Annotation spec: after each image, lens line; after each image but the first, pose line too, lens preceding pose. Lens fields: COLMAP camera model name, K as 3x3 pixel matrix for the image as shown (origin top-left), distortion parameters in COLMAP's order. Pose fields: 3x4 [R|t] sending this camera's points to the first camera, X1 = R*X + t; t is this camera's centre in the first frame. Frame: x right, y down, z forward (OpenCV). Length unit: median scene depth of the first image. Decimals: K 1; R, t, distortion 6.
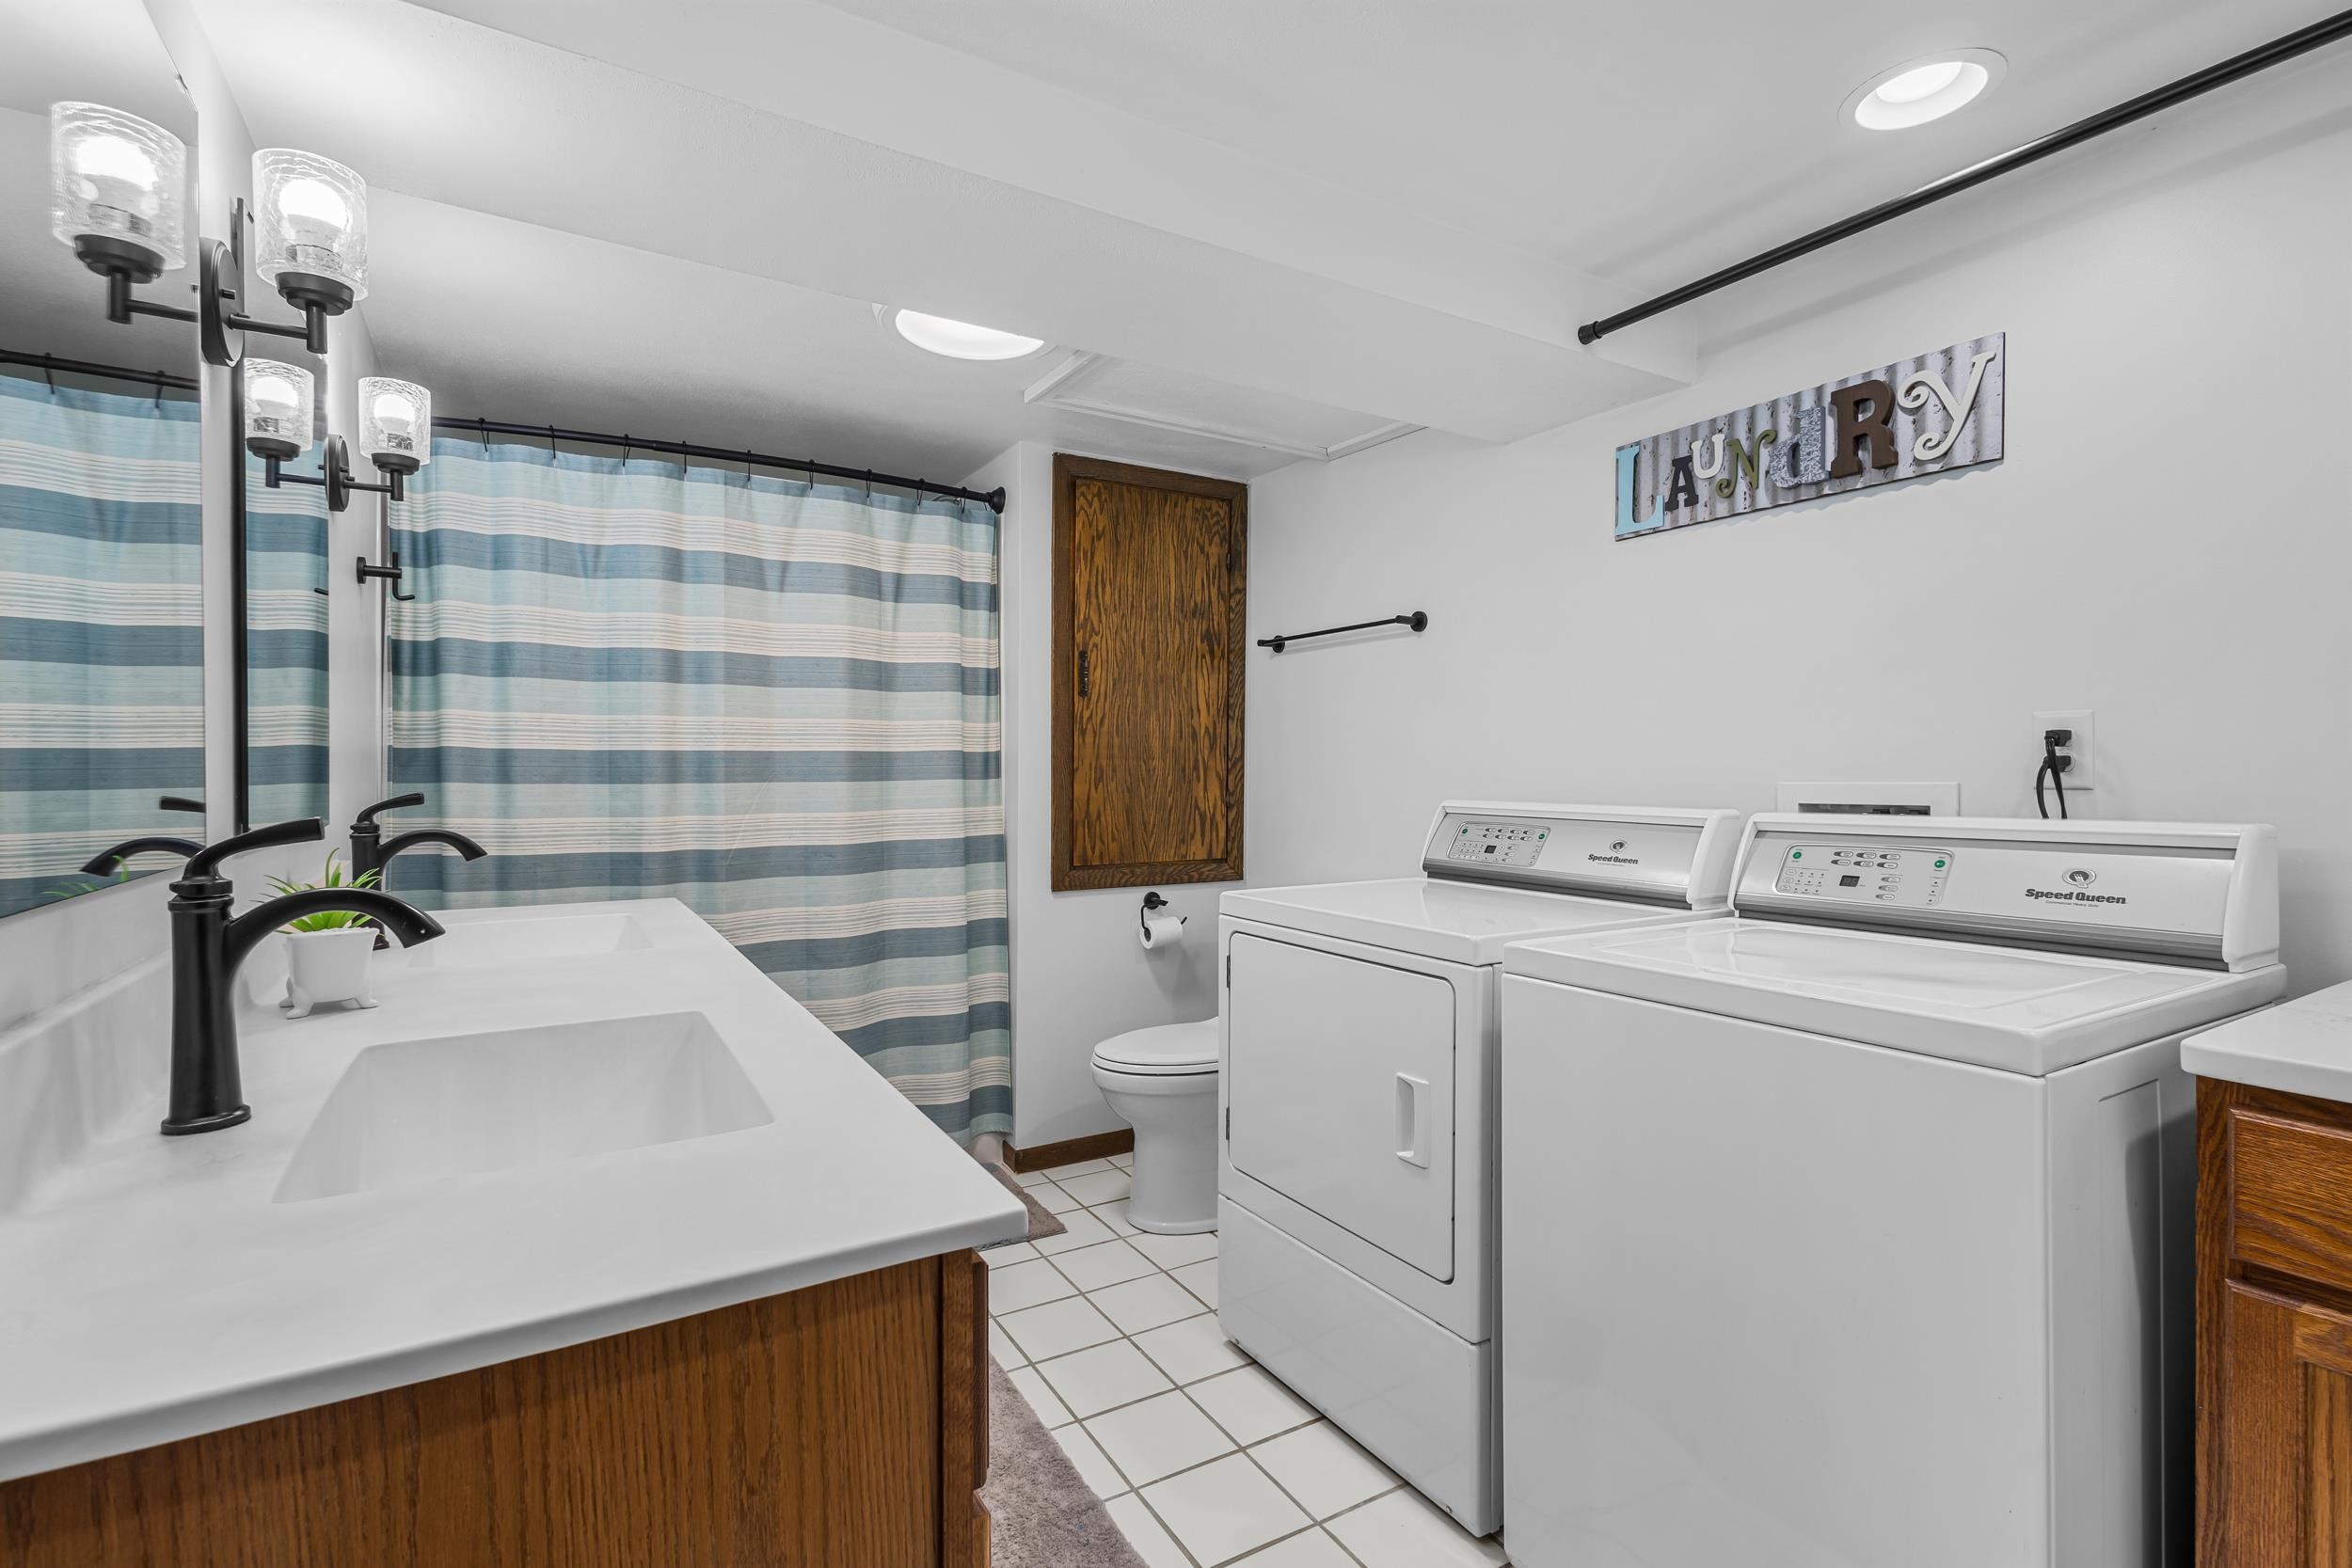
lens RADIAL K [[1080.8, 0, 1182.7], [0, 1080.8, 775.8], [0, 0, 1]] dist [0.009578, -0.003331]
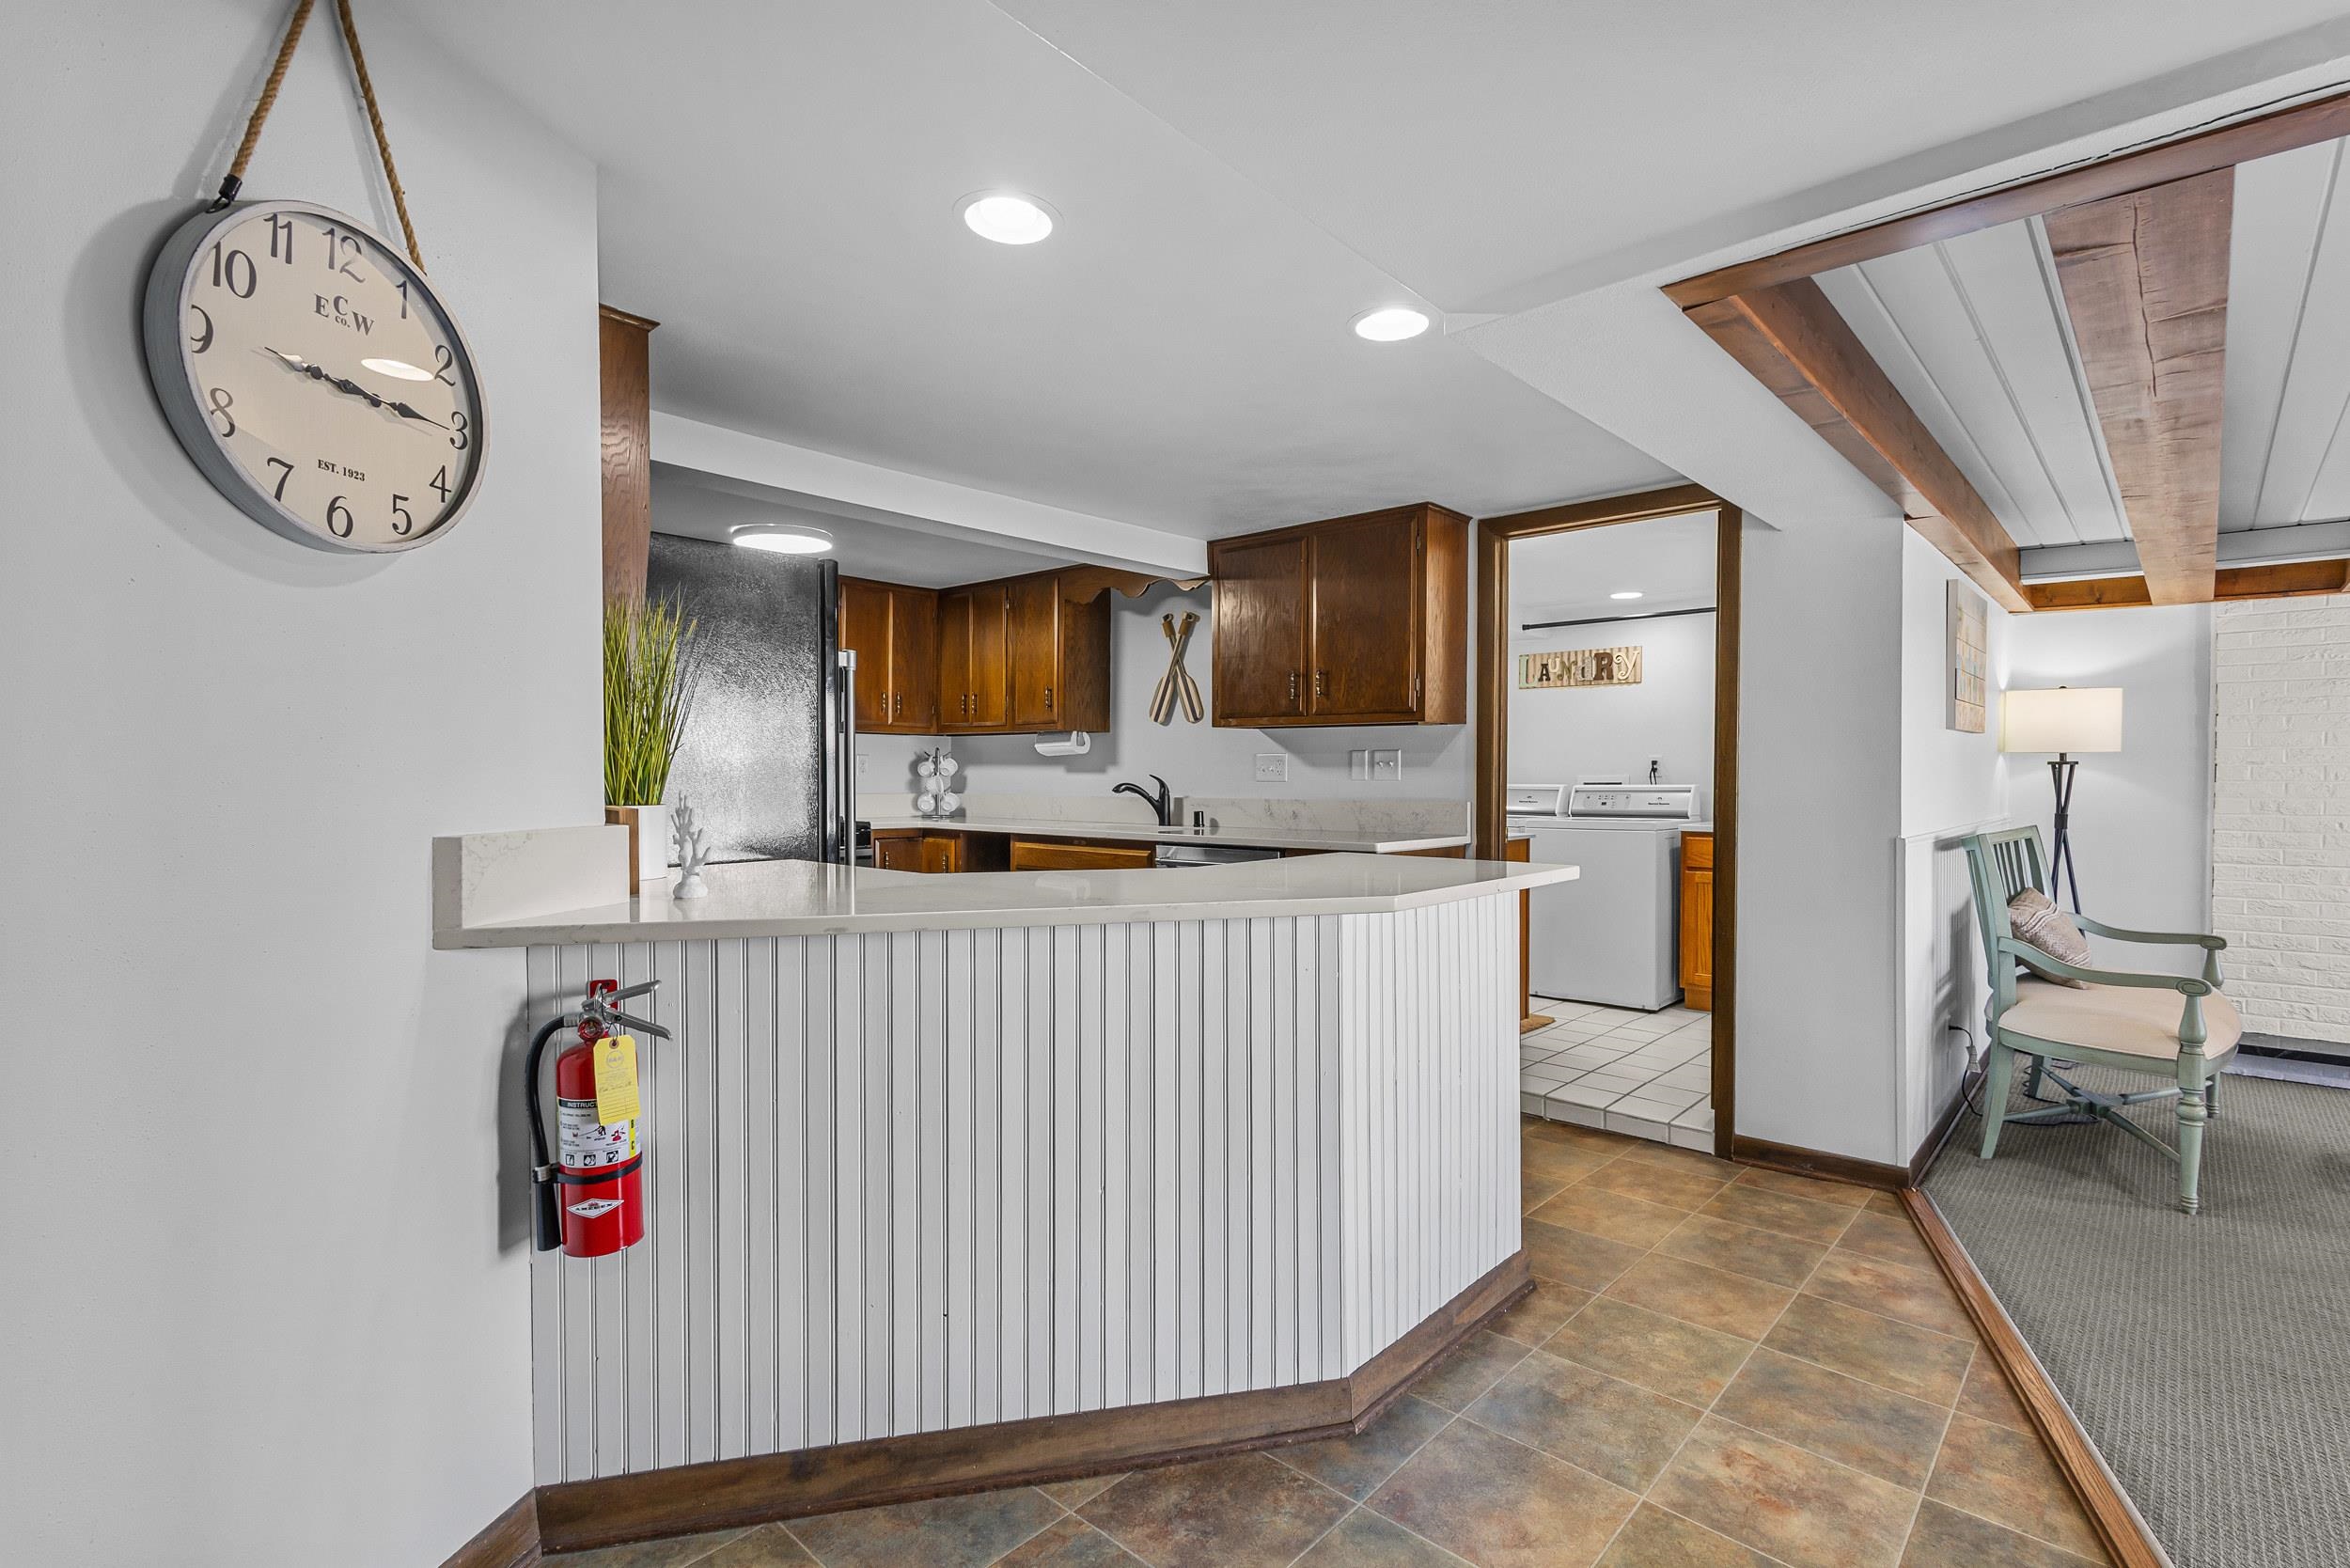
lens RADIAL K [[1080.0, 0, 1175.0], [0, 1080.0, 800.3], [0, 0, 1]] dist [0.009578, -0.003331]
pose [[0.958718, -0.007999, 0.284245, -0.834620], [0.002318, 0.999791, 0.020314, 0.006694], [-0.284348, -0.018817, 0.958536, -0.954261]]
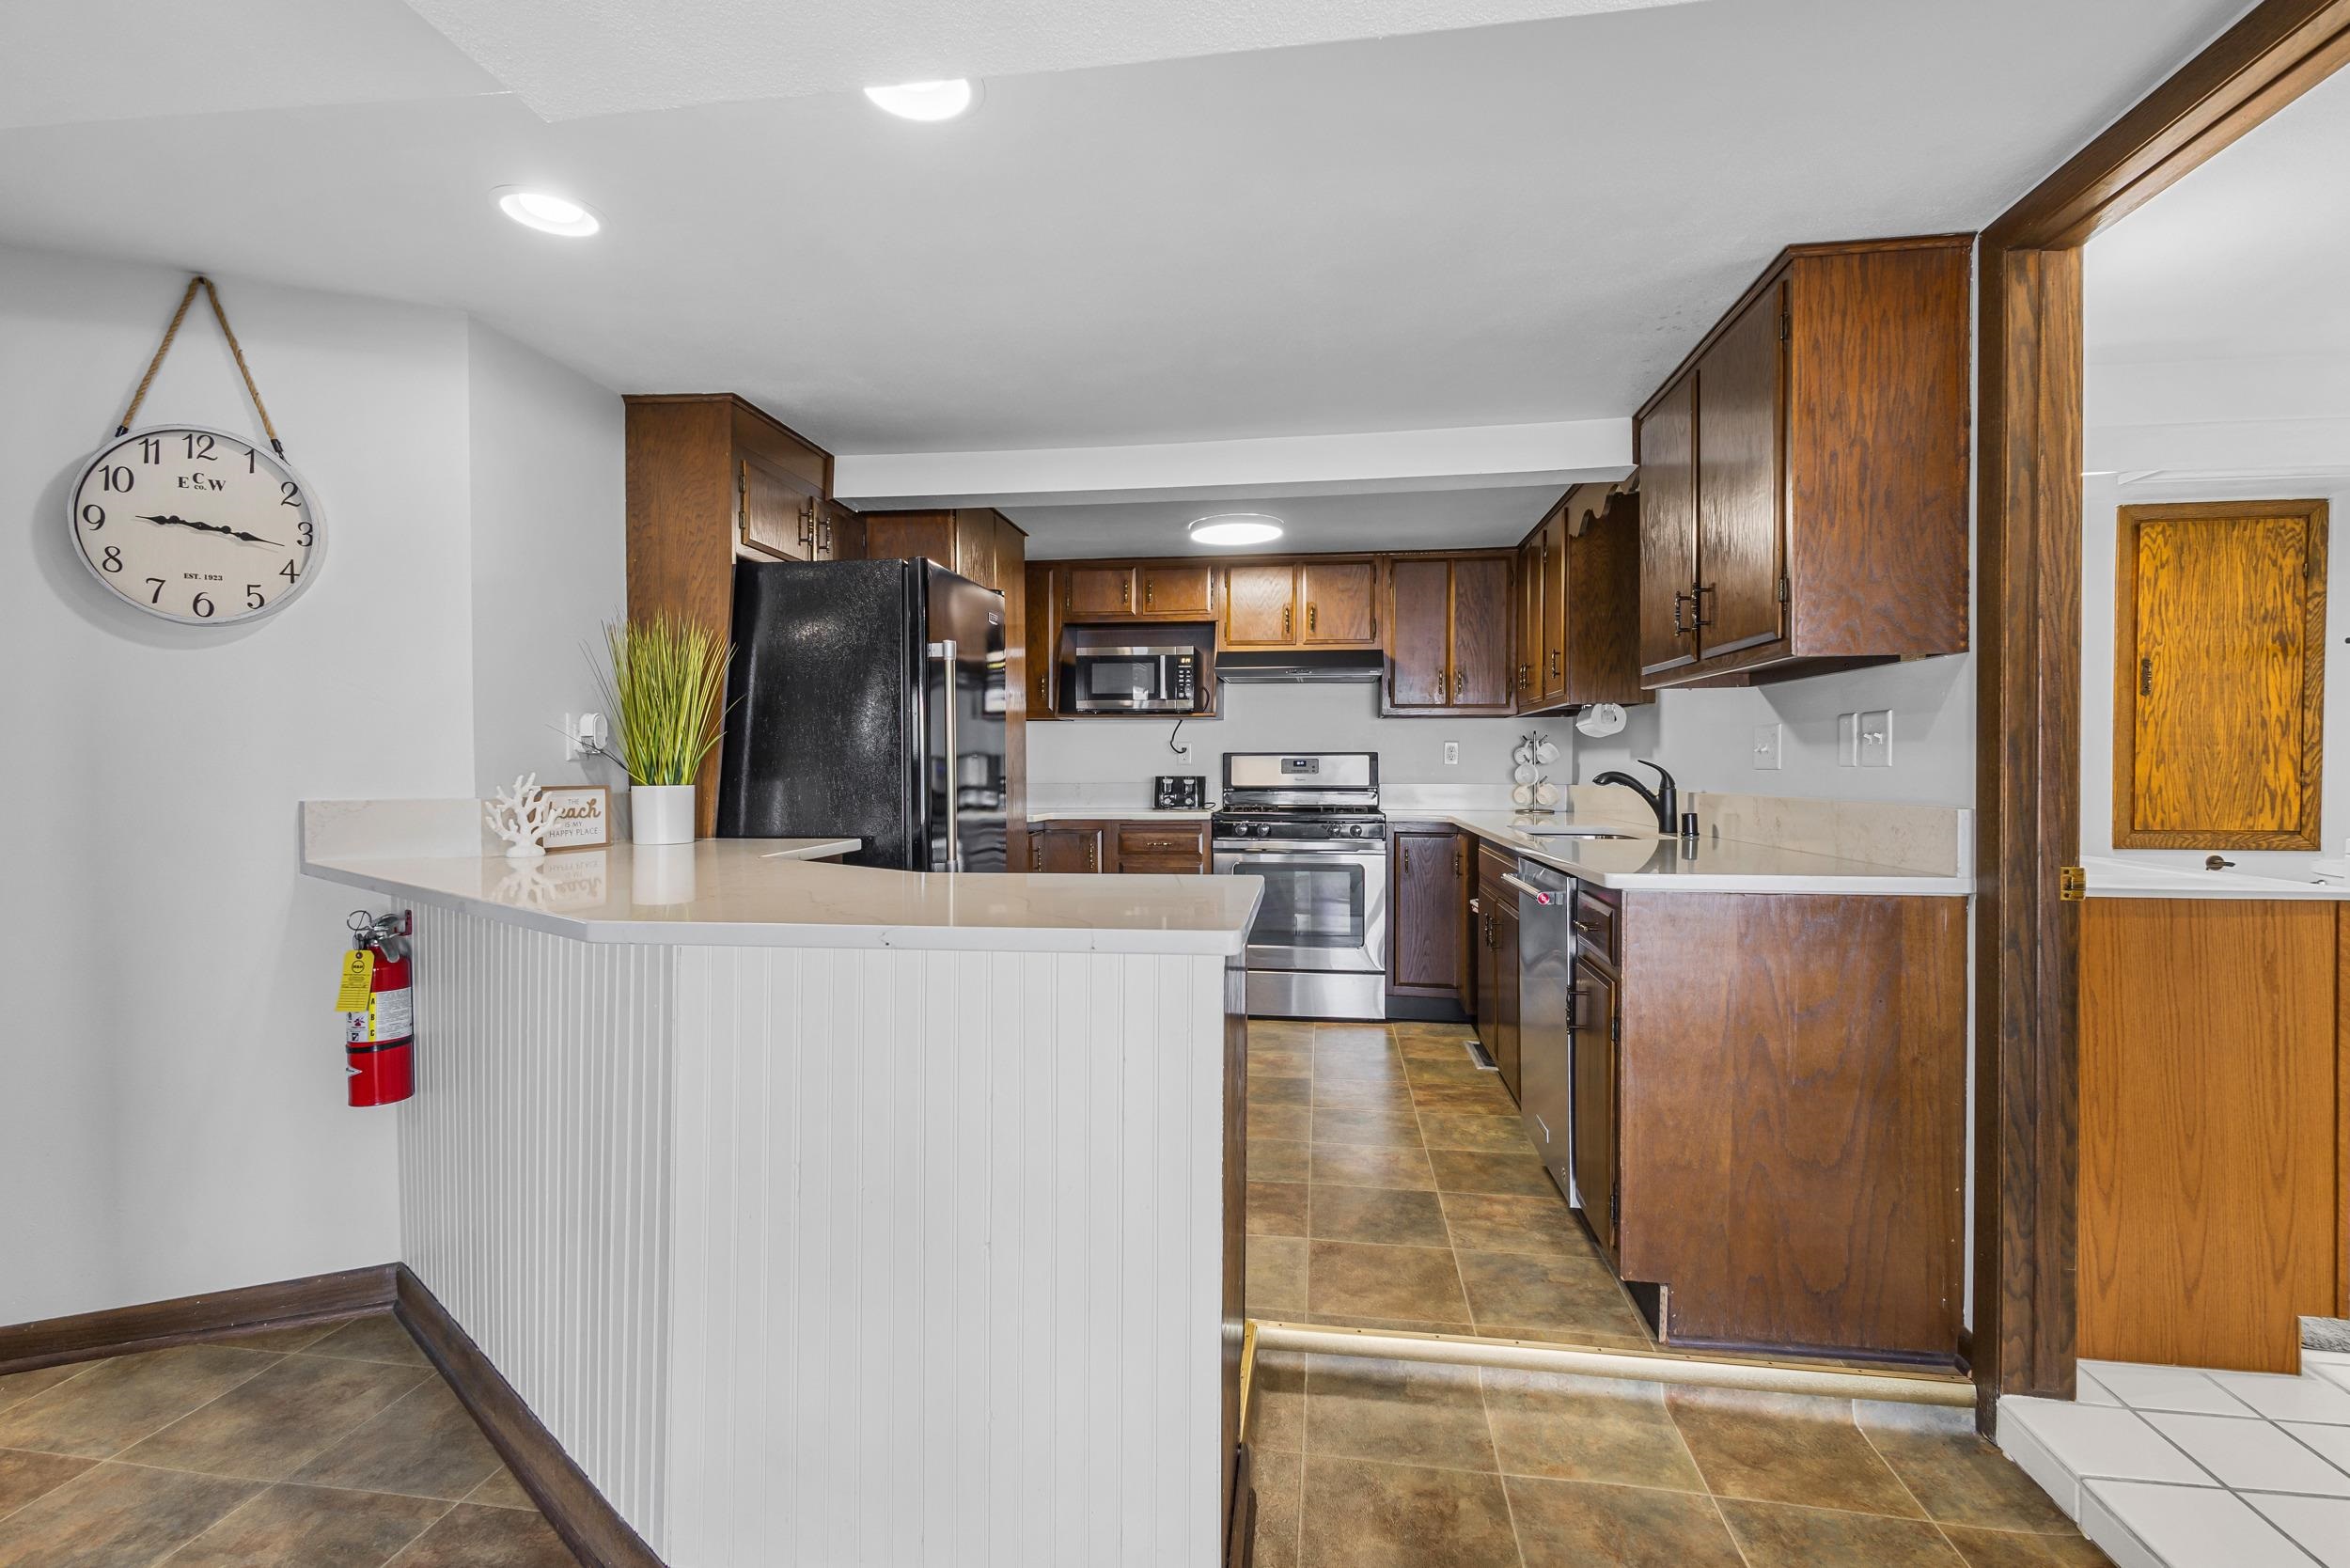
lens RADIAL K [[1080.0, 0, 1215.3], [0, 1080.0, 782.7], [0, 0, 1]] dist [0.009578, -0.003331]
pose [[0.784197, 0.004092, -0.620498, -0.152071], [0.002302, 0.999952, 0.009505, 0.012765], [0.620507, -0.008882, 0.784150, -0.634638]]
